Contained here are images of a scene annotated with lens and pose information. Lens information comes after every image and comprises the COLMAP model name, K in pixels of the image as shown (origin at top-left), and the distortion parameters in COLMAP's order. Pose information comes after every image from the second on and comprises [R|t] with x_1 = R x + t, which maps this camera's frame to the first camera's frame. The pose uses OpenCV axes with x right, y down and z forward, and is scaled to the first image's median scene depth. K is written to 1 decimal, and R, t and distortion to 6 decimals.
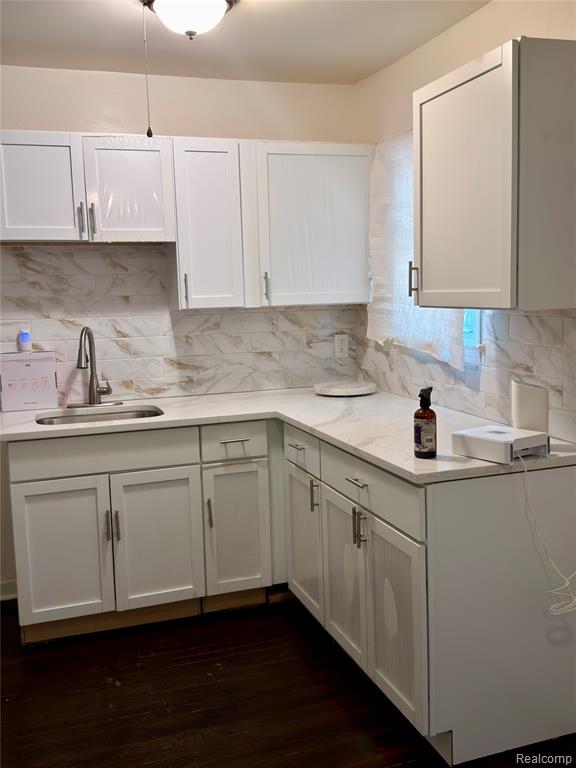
lens RADIAL K [[755.4, 0, 277.9], [0, 755.4, 380.8], [0, 0, 1]] dist [0.082342, -0.006790]
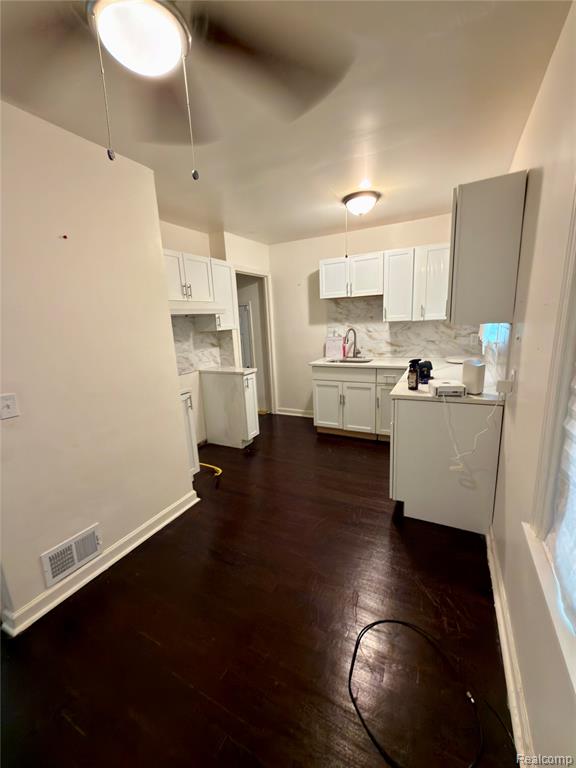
lens RADIAL K [[305.6, 0, 288.0], [0, 305.6, 384.0], [0, 0, 1]] dist [-0.000509, 0.000095]
pose [[0.689422, 0.144200, -0.709861, 0.386592], [-0.059910, 0.987978, 0.142511, -0.015930], [0.721878, -0.055722, 0.689773, 0.064201]]
